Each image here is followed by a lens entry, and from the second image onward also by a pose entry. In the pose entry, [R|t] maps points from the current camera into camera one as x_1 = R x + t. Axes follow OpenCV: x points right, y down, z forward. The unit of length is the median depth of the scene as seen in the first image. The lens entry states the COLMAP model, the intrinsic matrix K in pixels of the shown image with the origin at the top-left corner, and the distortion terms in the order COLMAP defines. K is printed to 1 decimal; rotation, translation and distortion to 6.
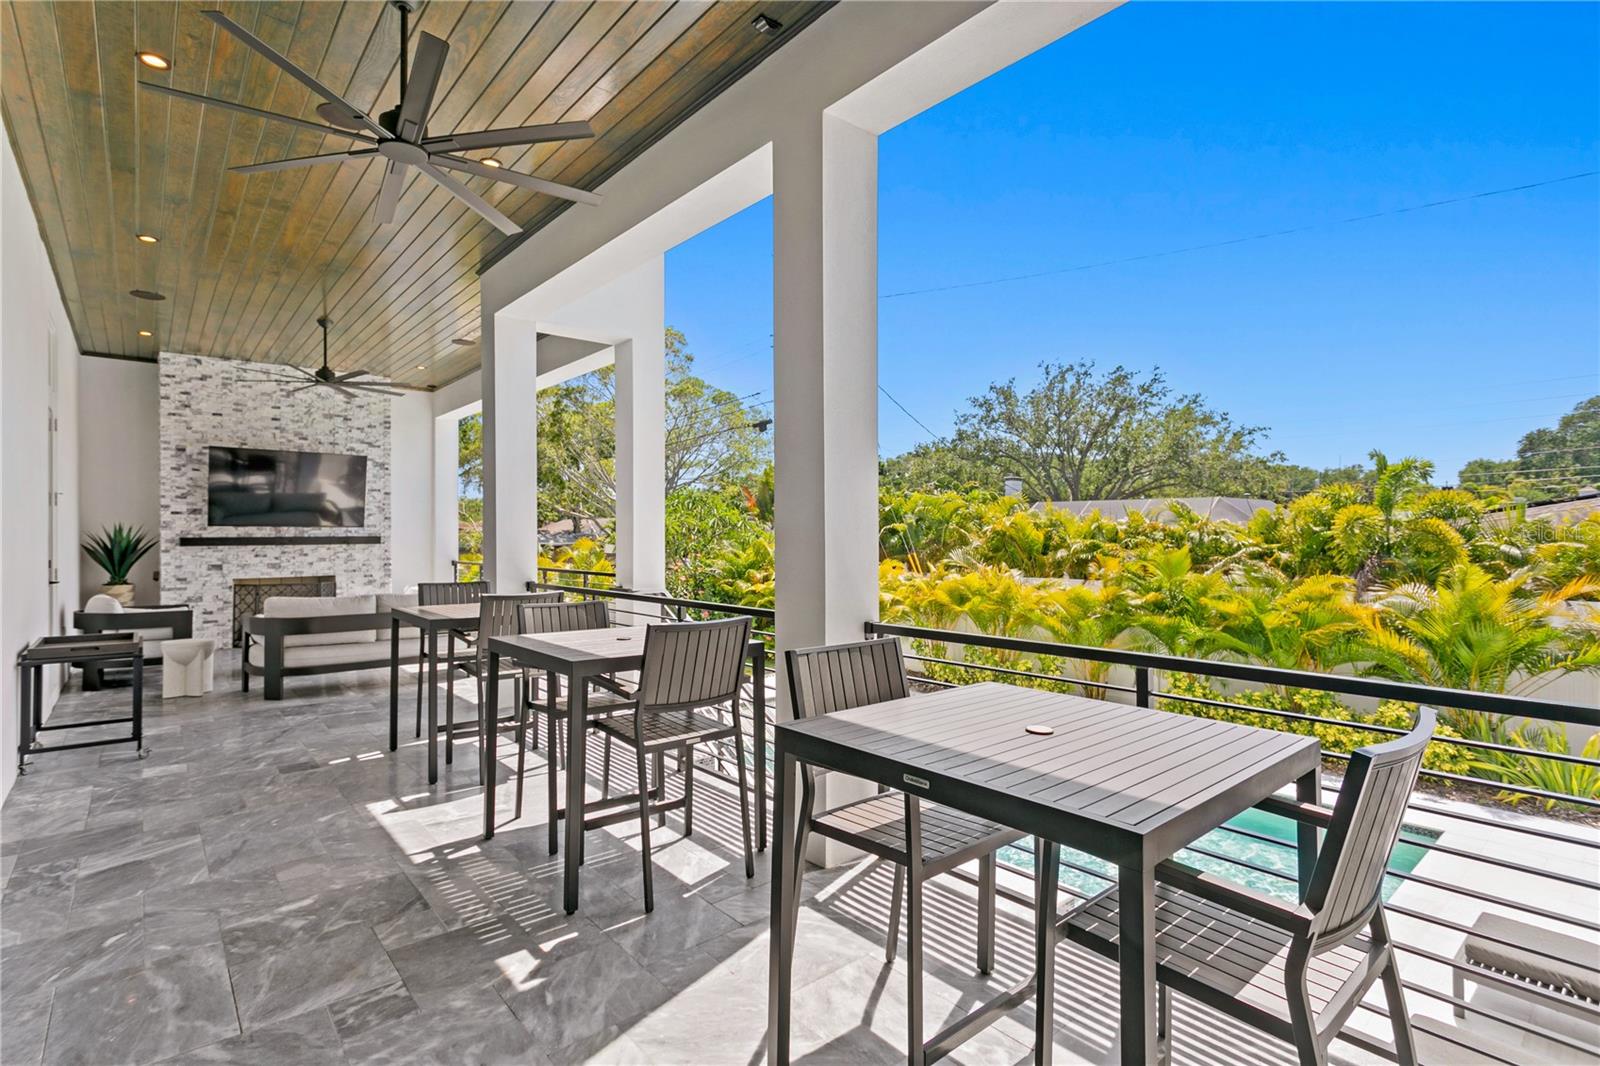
lens RADIAL K [[770.9, 0, 788.9], [0, 770.9, 528.9], [0, 0, 1]] dist [0.005781, 0.000792]
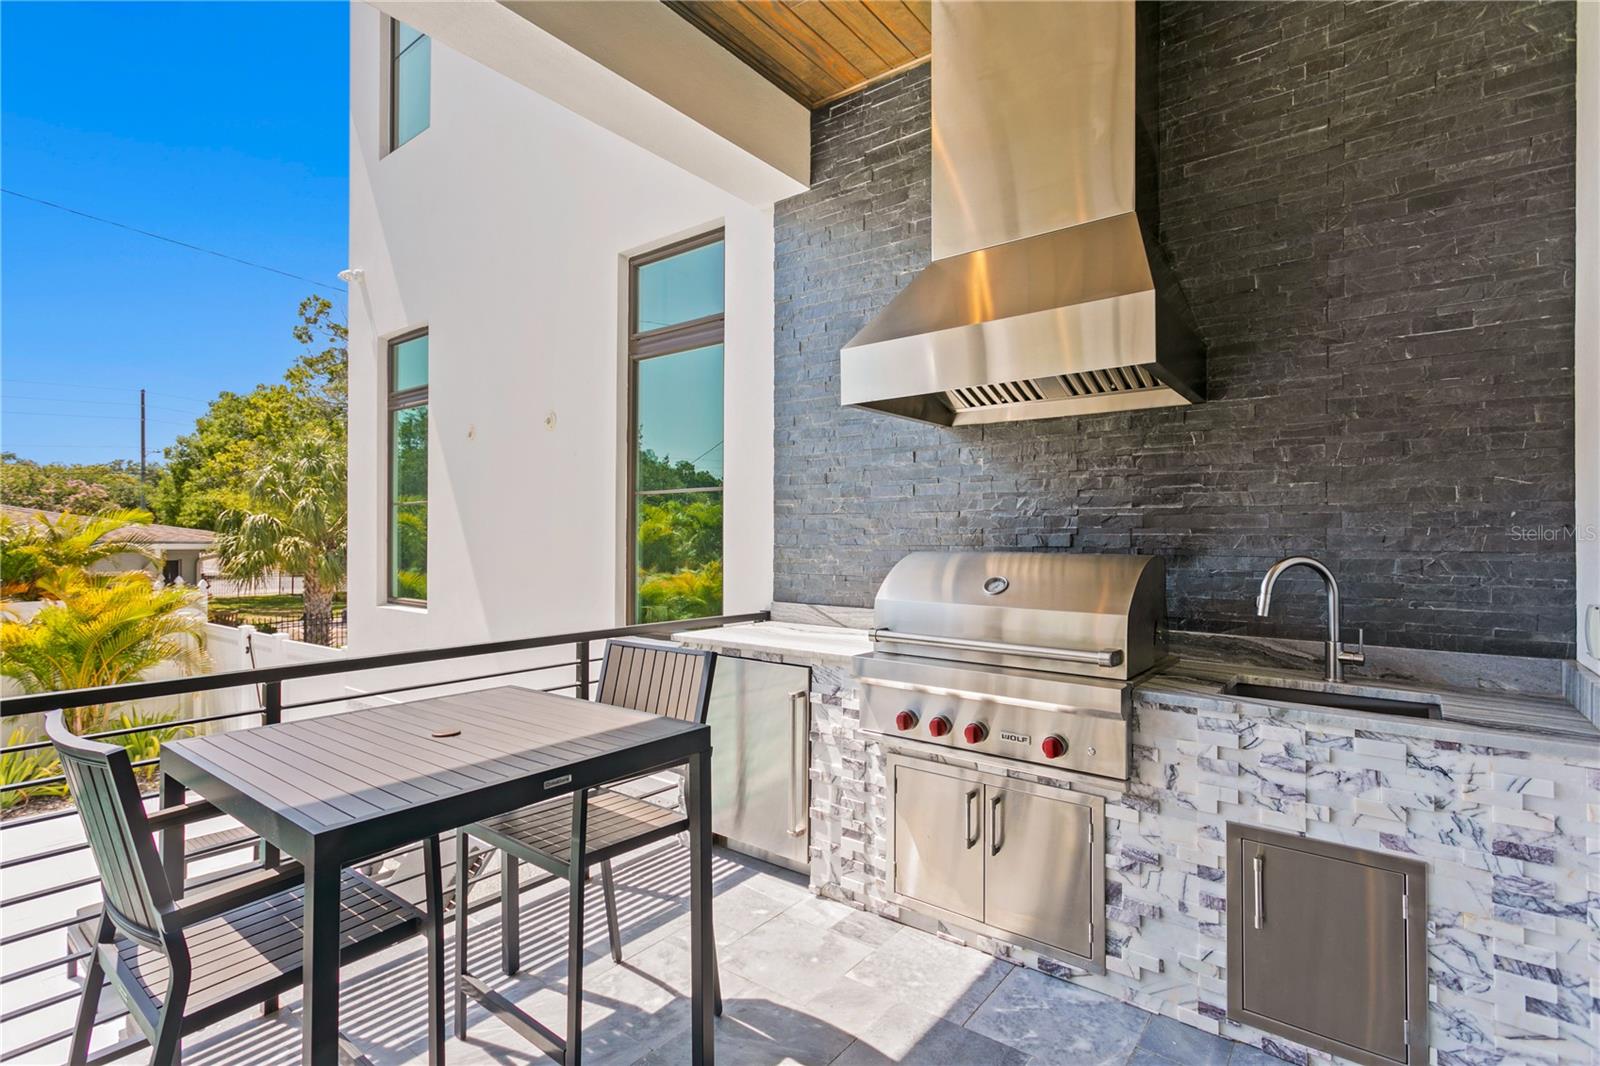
lens RADIAL K [[770.9, 0, 767.3], [0, 770.9, 532.5], [0, 0, 1]] dist [0.005781, 0.000792]
pose [[-0.189273, 0.014072, 0.981824, -0.154494], [-0.006080, 0.999861, -0.015502, 0.003114], [-0.981906, -0.008904, -0.189161, 0.162586]]
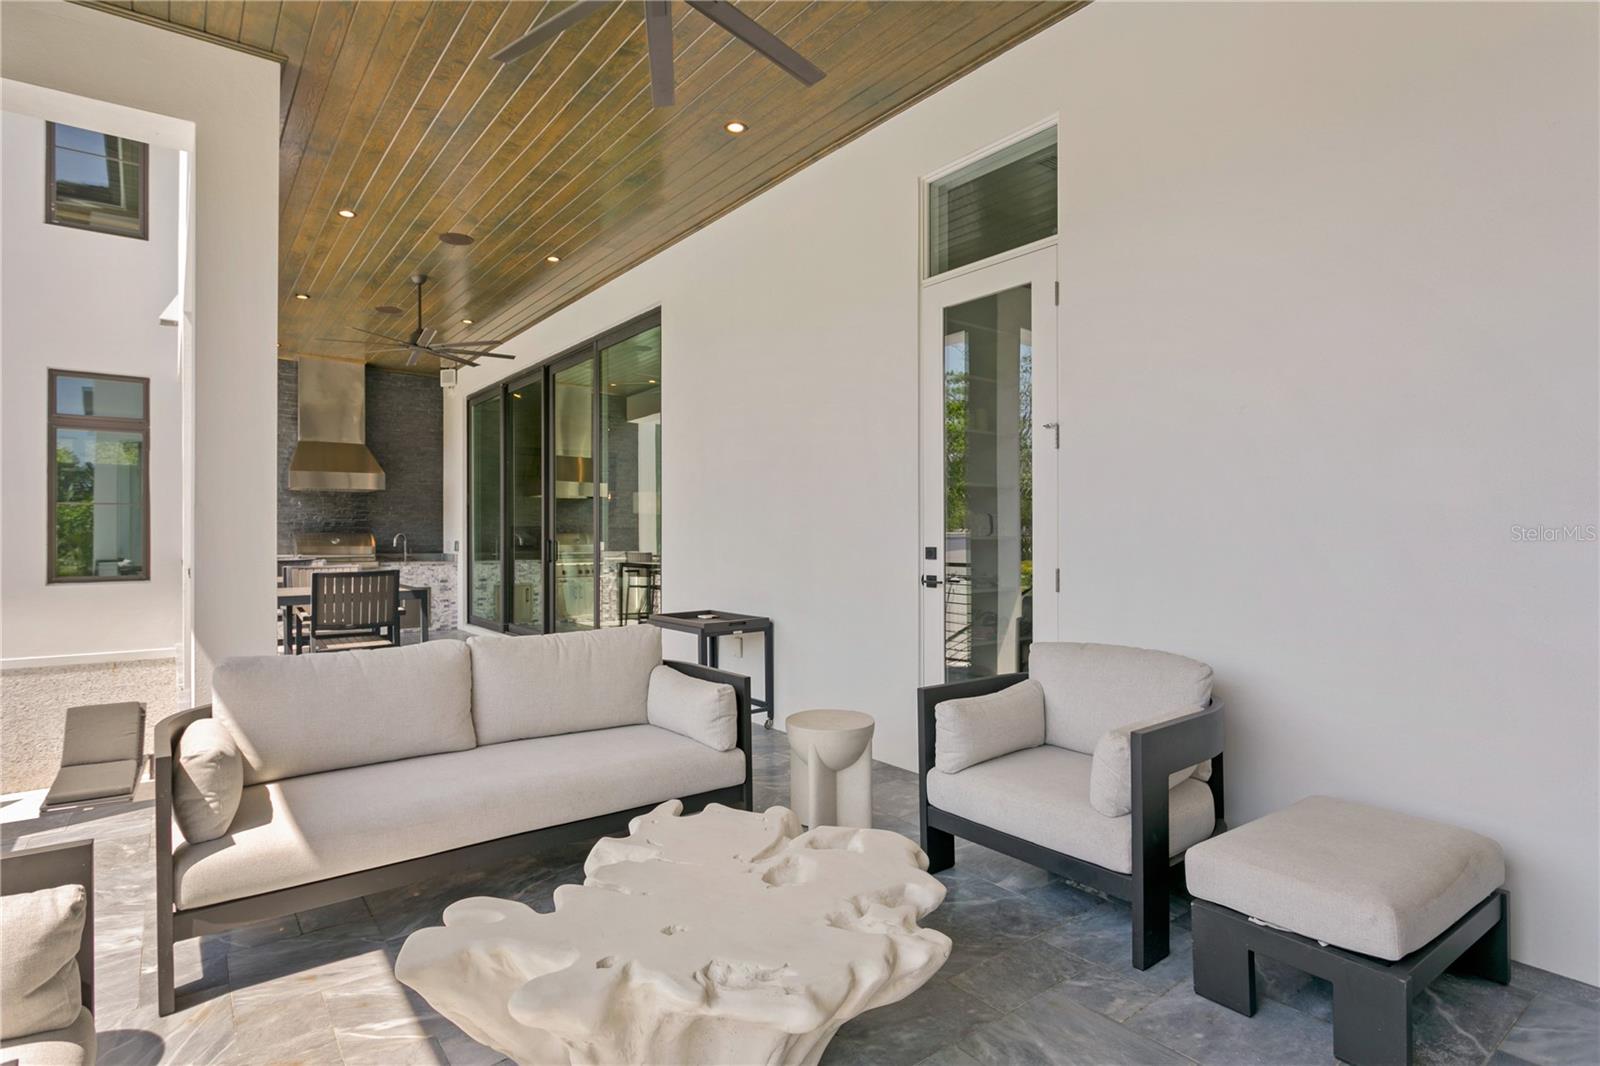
lens RADIAL K [[865.7, 0, 799.8], [0, 865.7, 539.1], [0, 0, 1]] dist [-0.007010, -0.001605]
pose [[-0.997986, 0.007938, 0.062936, -0.604121], [0.007739, 0.999964, -0.003405, 0.024286], [-0.062961, -0.002911, -0.998012, 1.180622]]
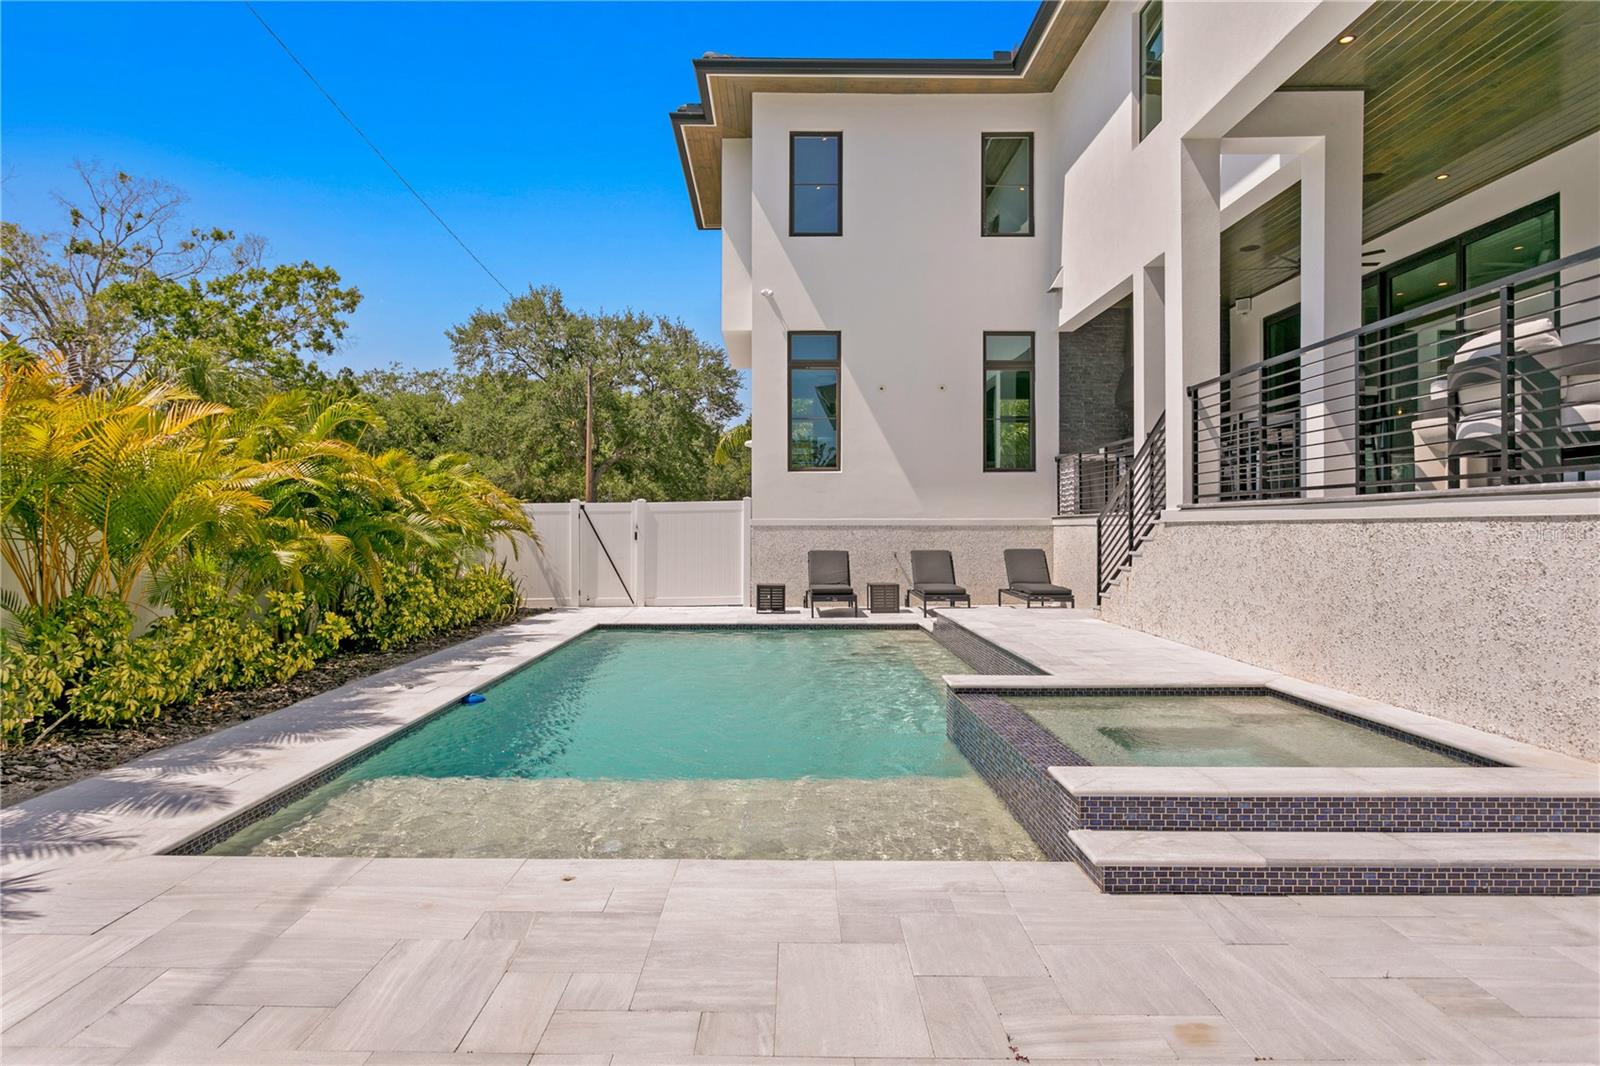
lens RADIAL K [[923.4, 0, 799.1], [0, 923.4, 533.3], [0, 0, 1]] dist [0.002628, 0.000658]
pose [[-0.758157, 0.002305, 0.652068, -0.481551], [0.004987, 0.999985, 0.002263, 0.181986], [-0.652053, 0.004967, -0.758157, 1.740995]]
